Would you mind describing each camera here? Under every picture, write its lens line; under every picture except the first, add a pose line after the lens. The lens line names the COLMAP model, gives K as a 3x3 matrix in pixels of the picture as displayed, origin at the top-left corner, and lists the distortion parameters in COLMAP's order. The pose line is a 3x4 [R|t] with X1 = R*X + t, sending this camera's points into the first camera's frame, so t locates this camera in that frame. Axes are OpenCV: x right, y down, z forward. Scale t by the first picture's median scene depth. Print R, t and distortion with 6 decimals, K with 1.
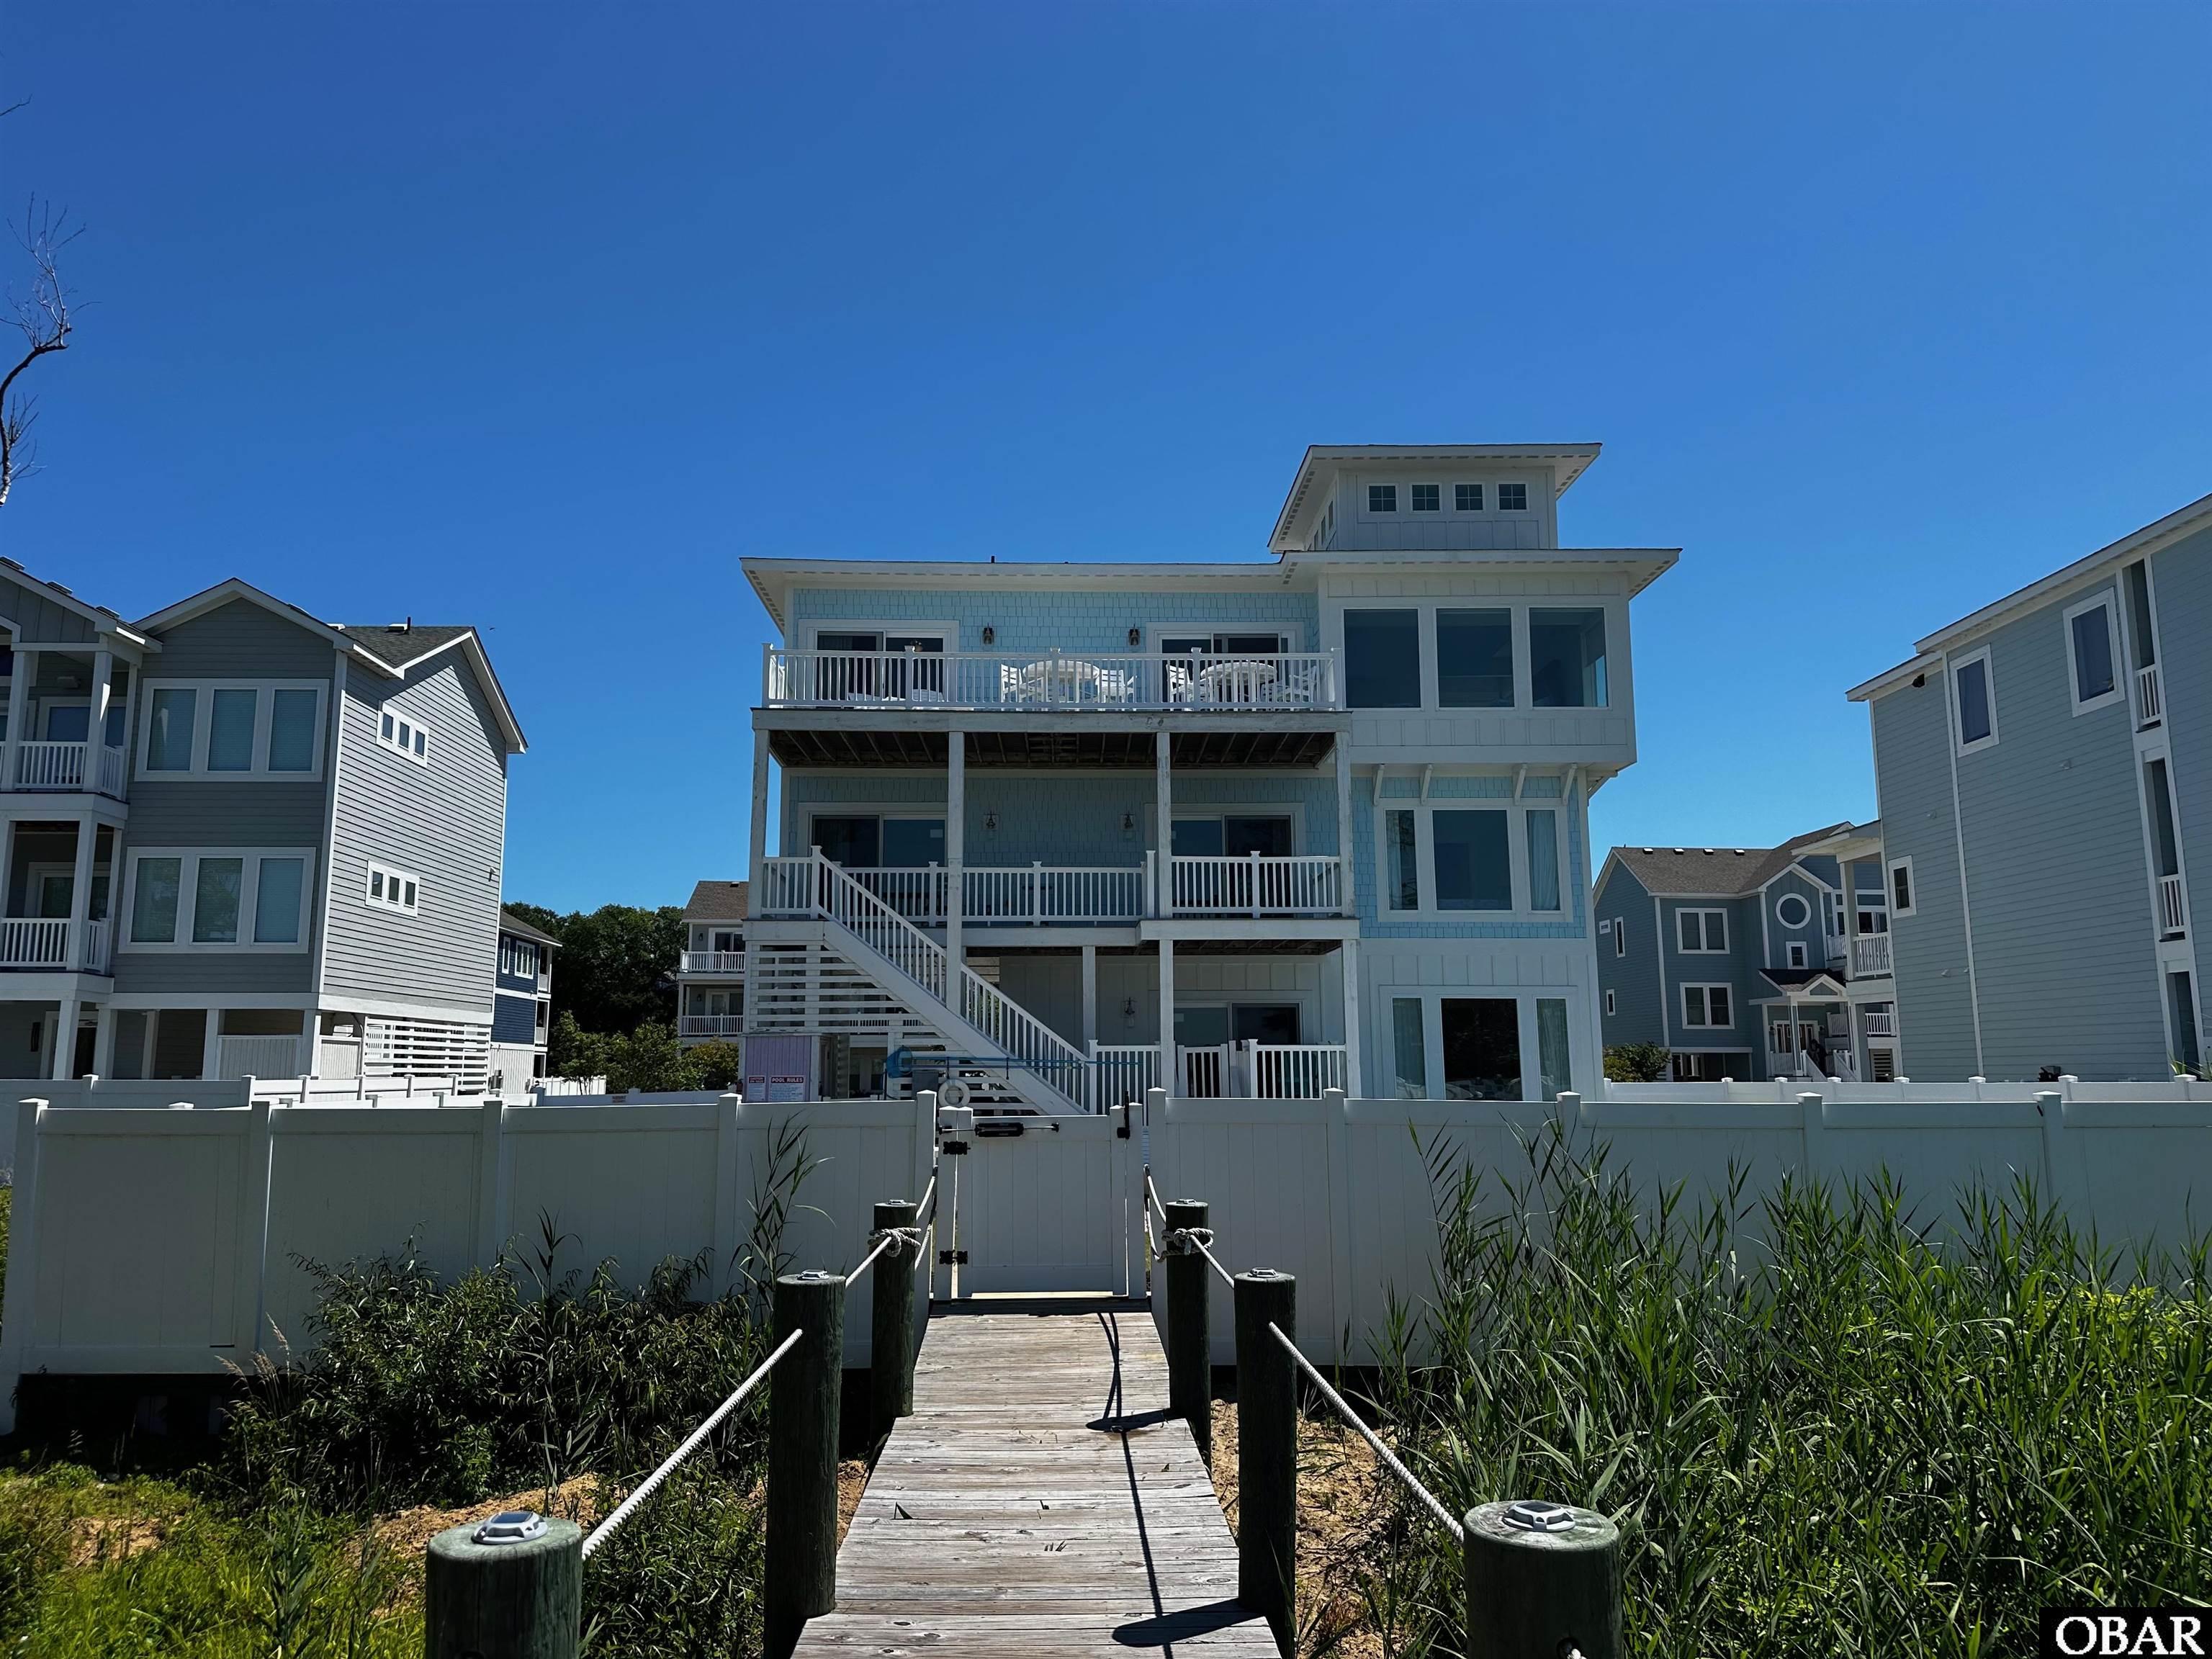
lens RADIAL K [[1590.9, 0, 1096.7], [0, 1590.9, 839.7], [0, 0, 1]] dist [0.054260, -0.030512]
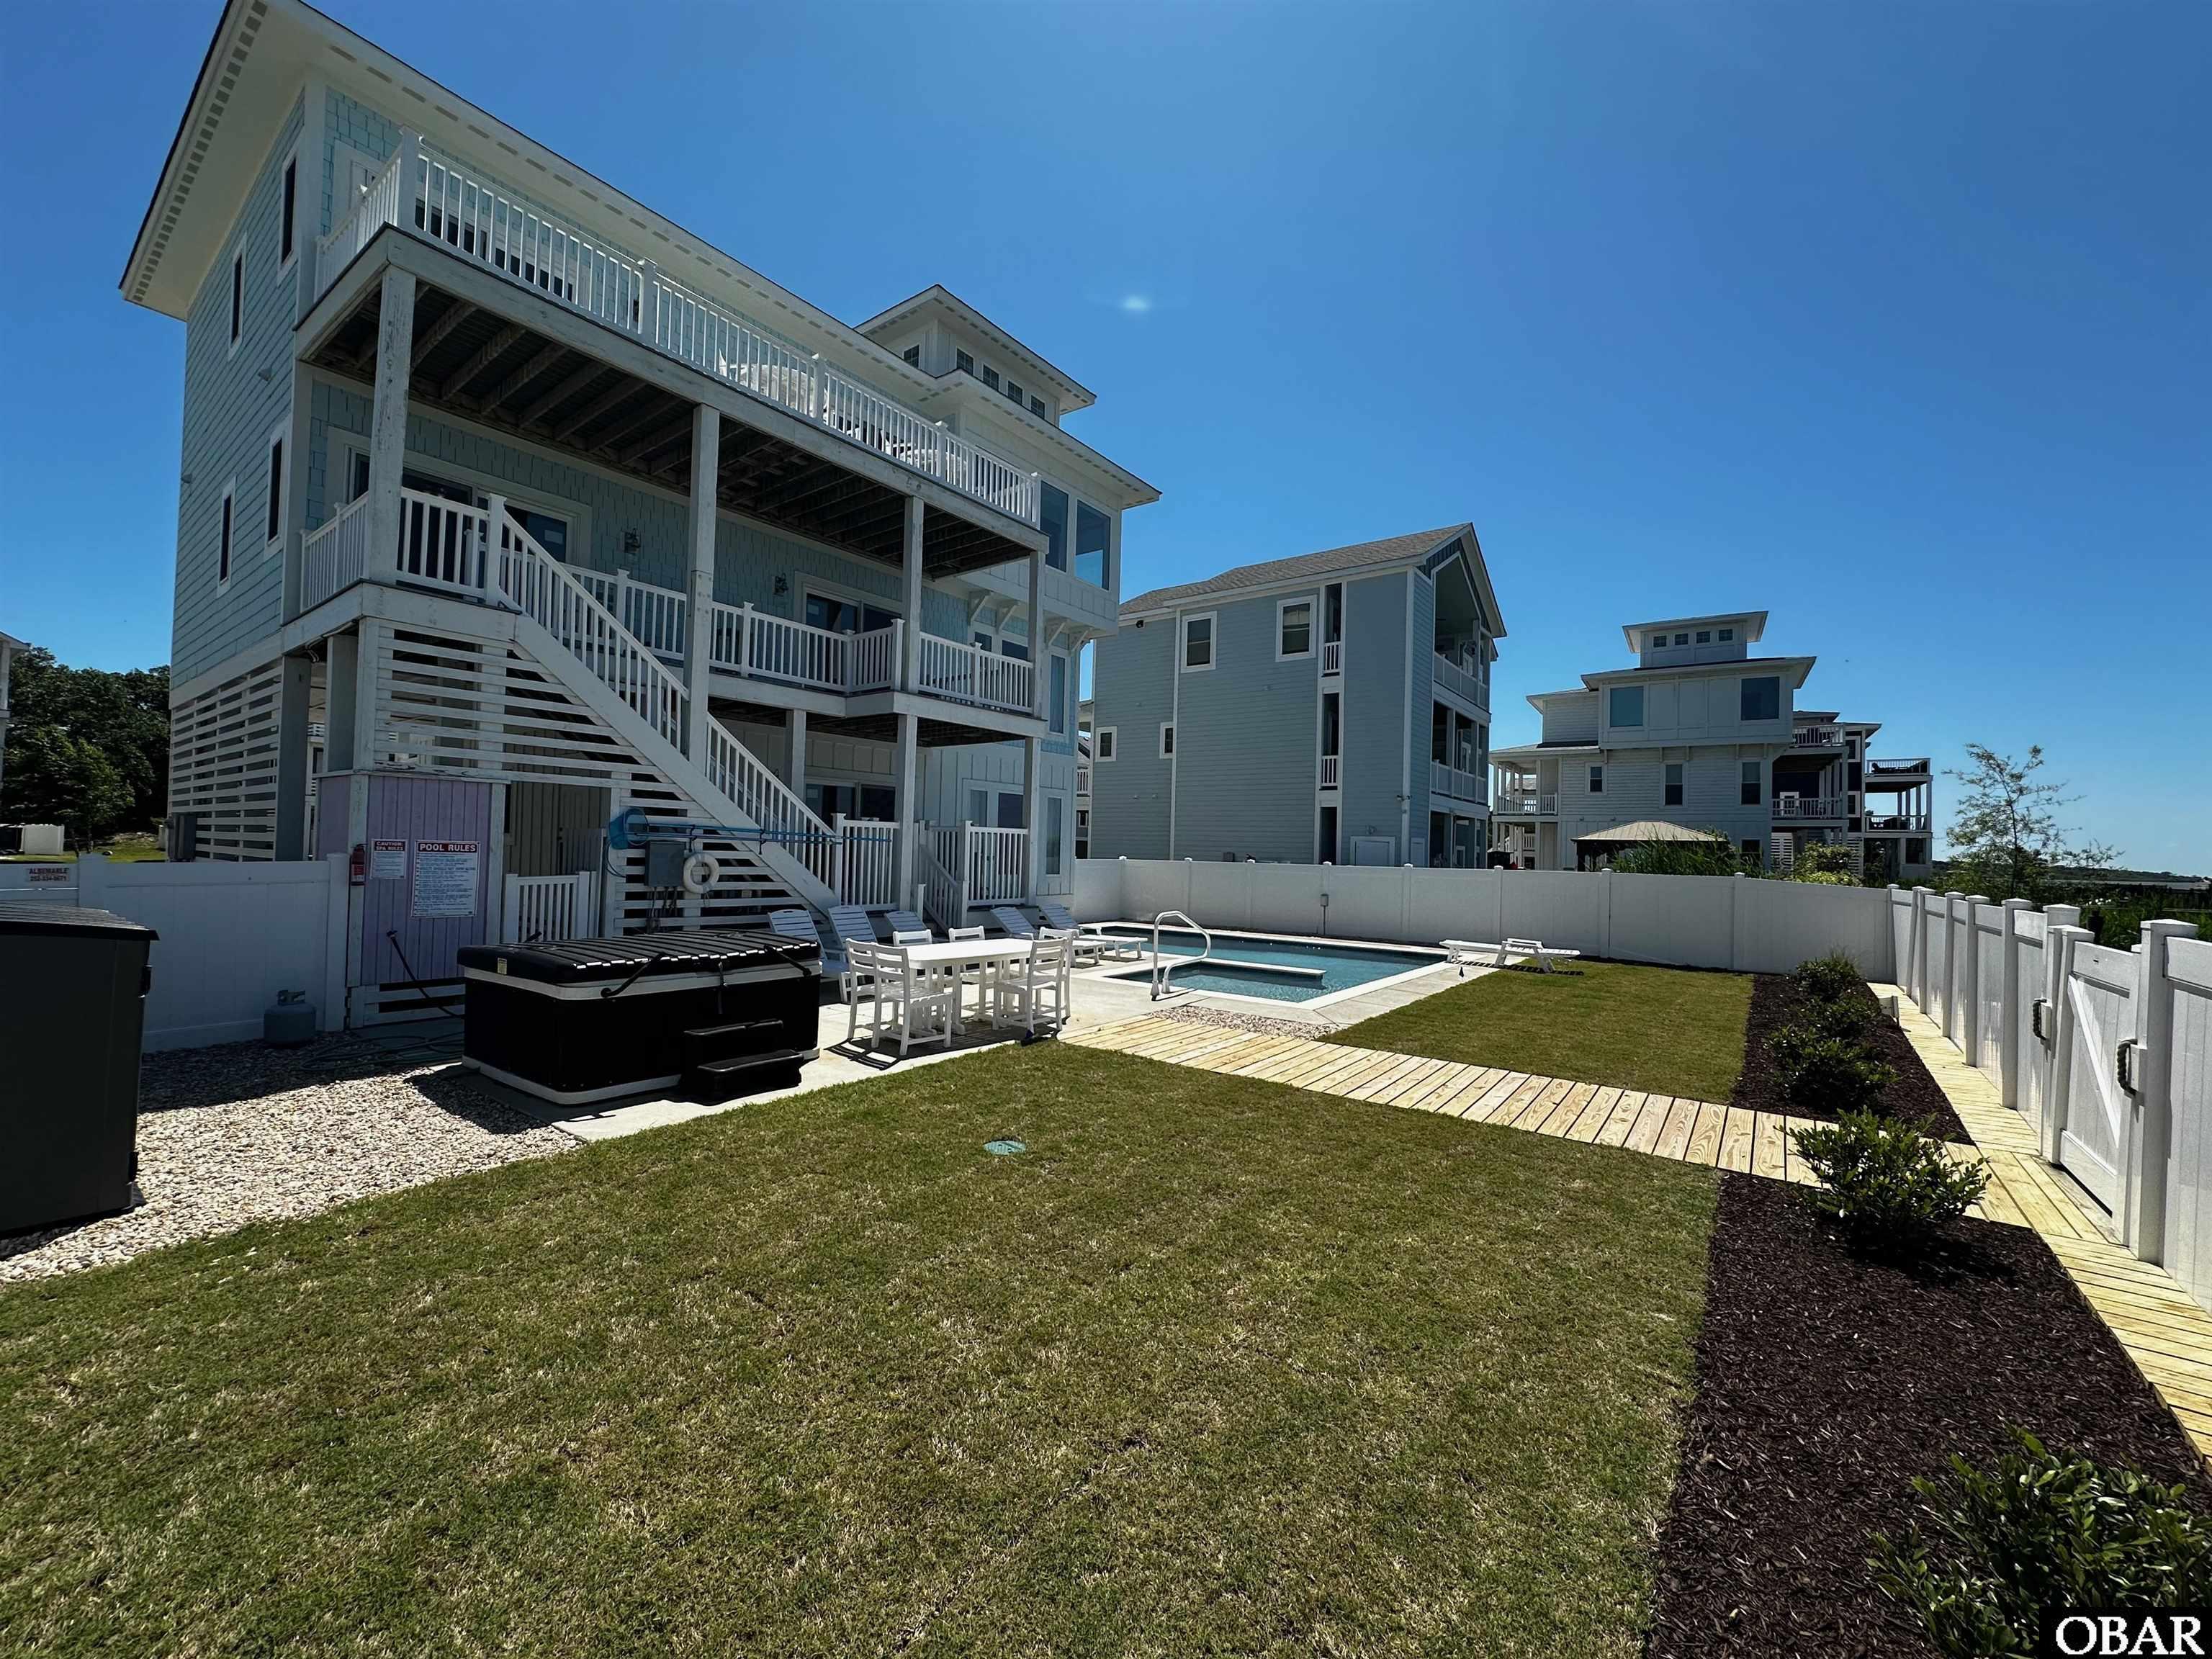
lens RADIAL K [[883.1, 0, 1112.9], [0, 883.1, 834.2], [0, 0, 1]] dist [-0.001743, 0.000914]
pose [[0.615624, 0.035587, 0.787236, -0.268927], [-0.144592, 0.987121, 0.068449, 0.071073], [-0.774662, -0.155967, 0.612841, 0.501010]]
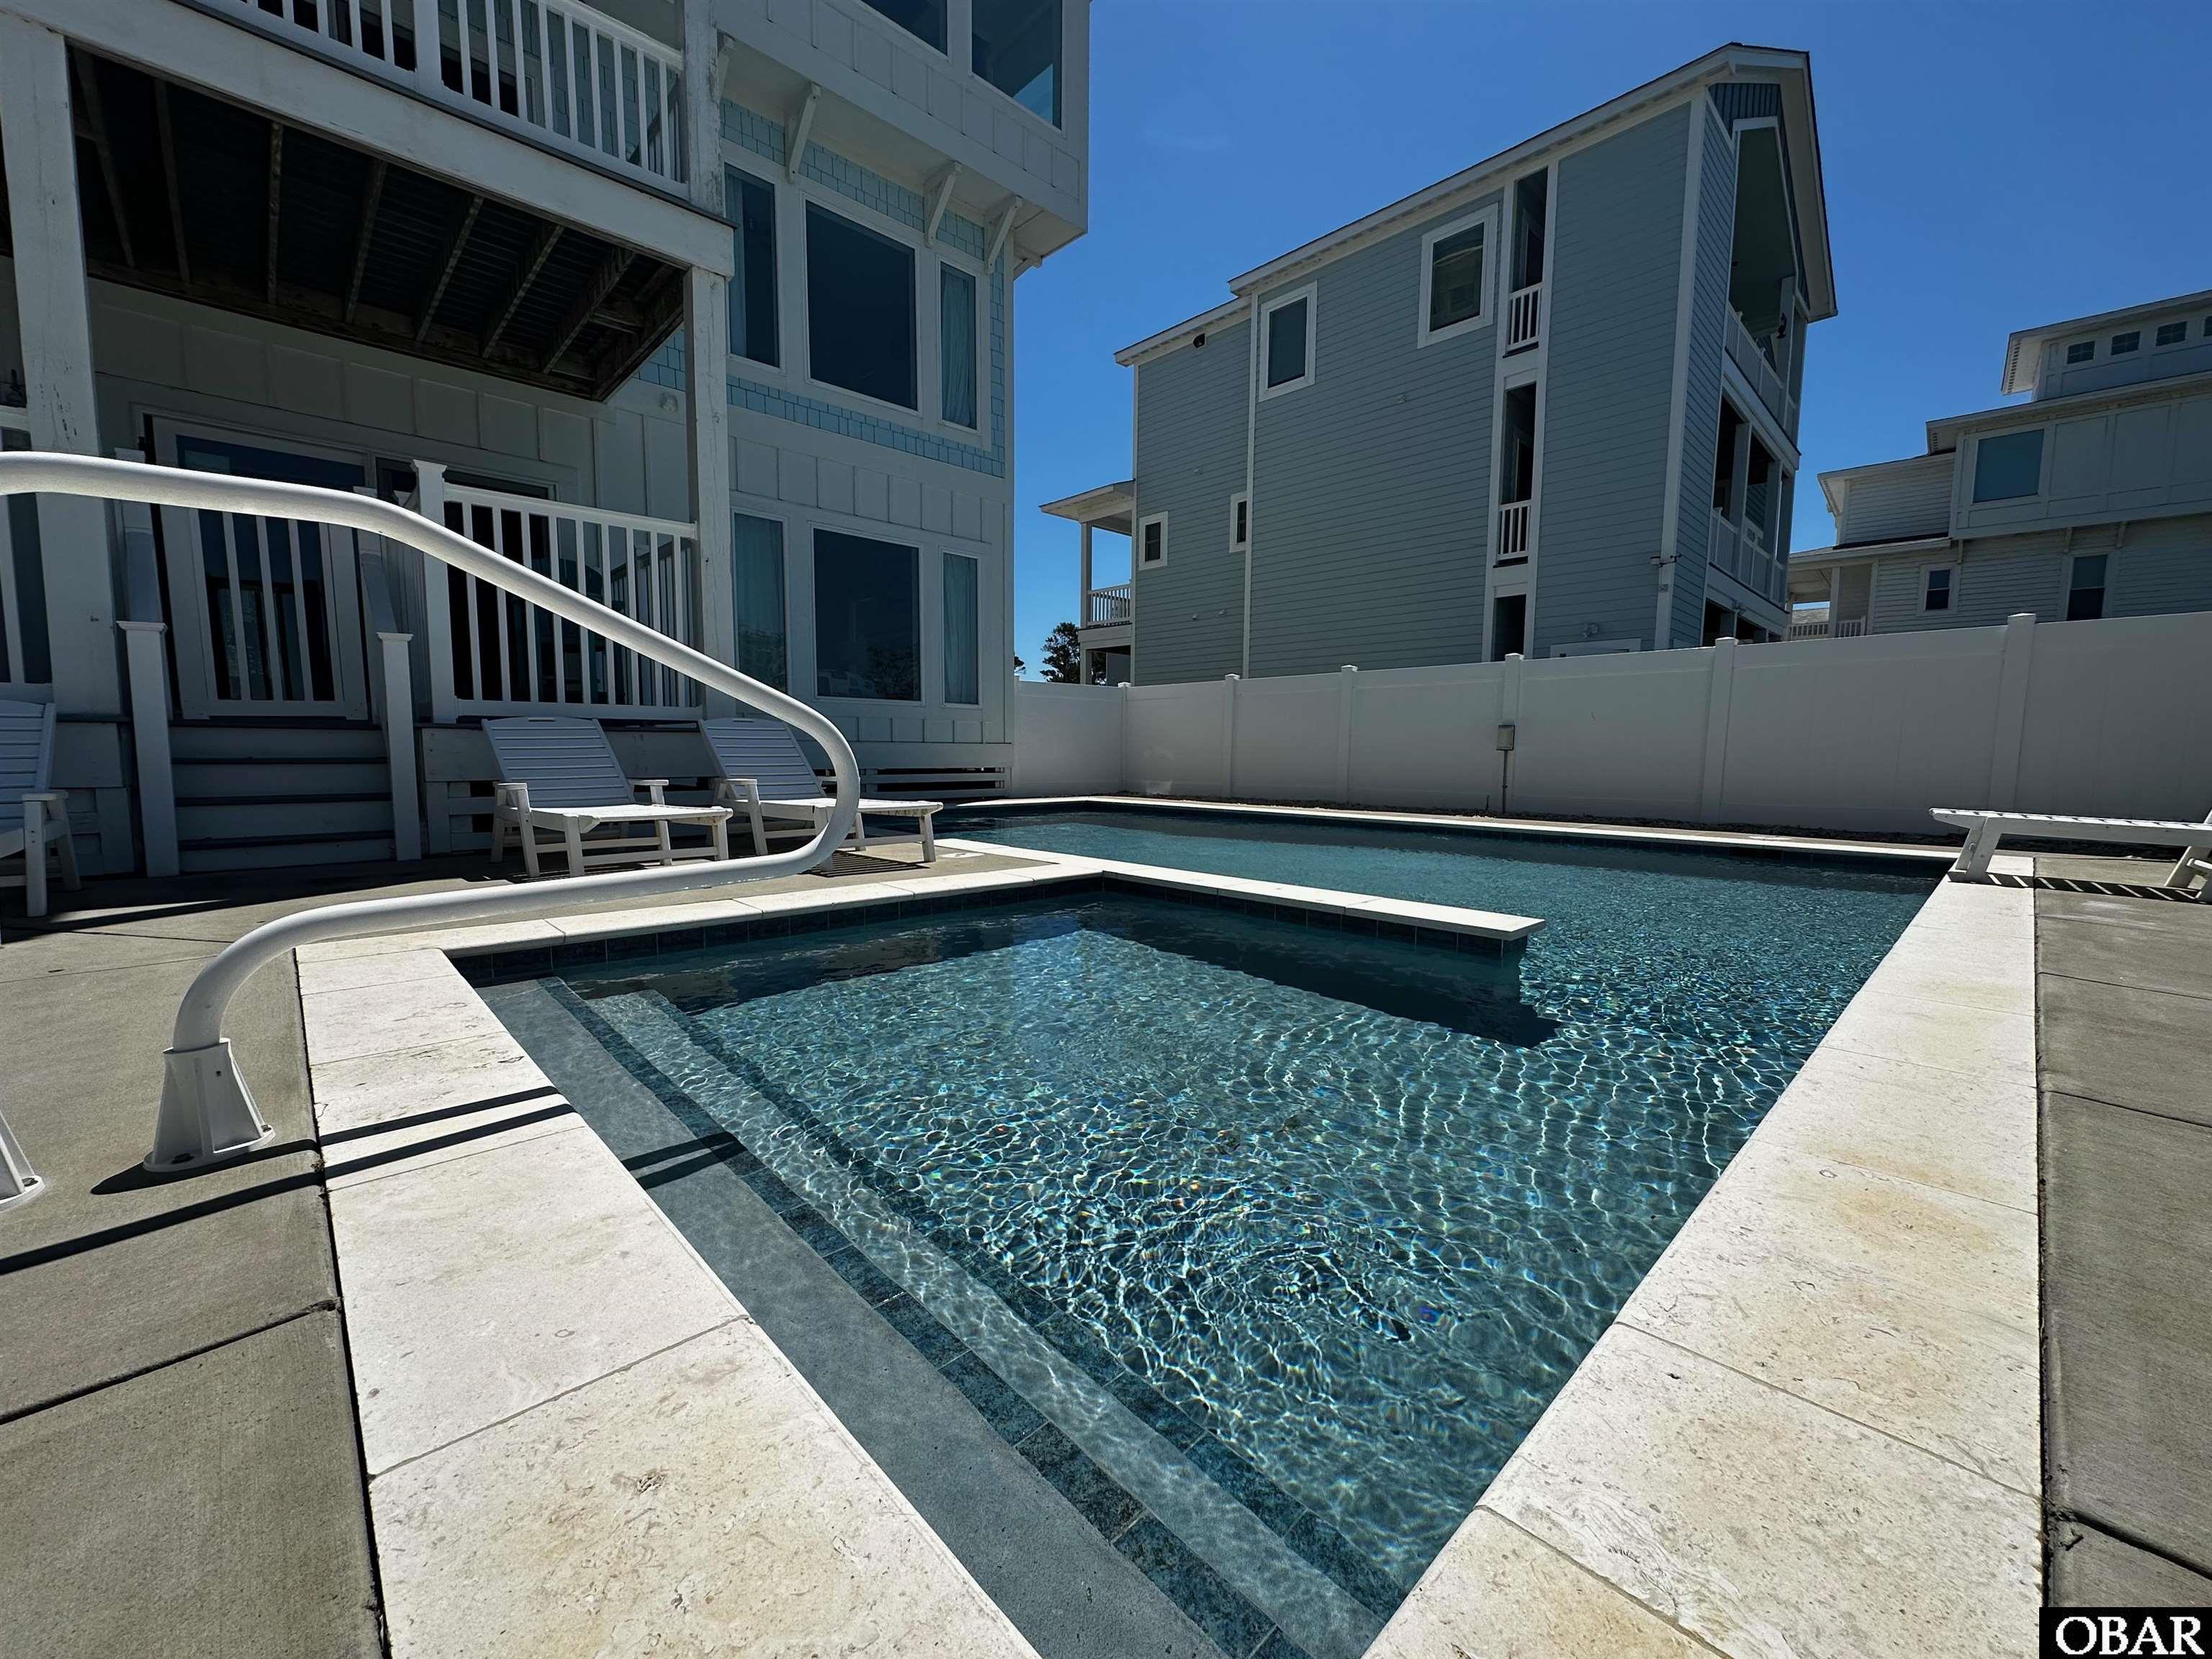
lens RADIAL K [[883.1, 0, 1108.5], [0, 883.1, 830.2], [0, 0, 1]] dist [-0.001743, 0.000914]
pose [[0.739365, -0.049875, 0.671455, 0.064870], [-0.111149, 0.974529, 0.194777, 0.133171], [-0.664067, -0.218643, 0.714989, 0.651698]]
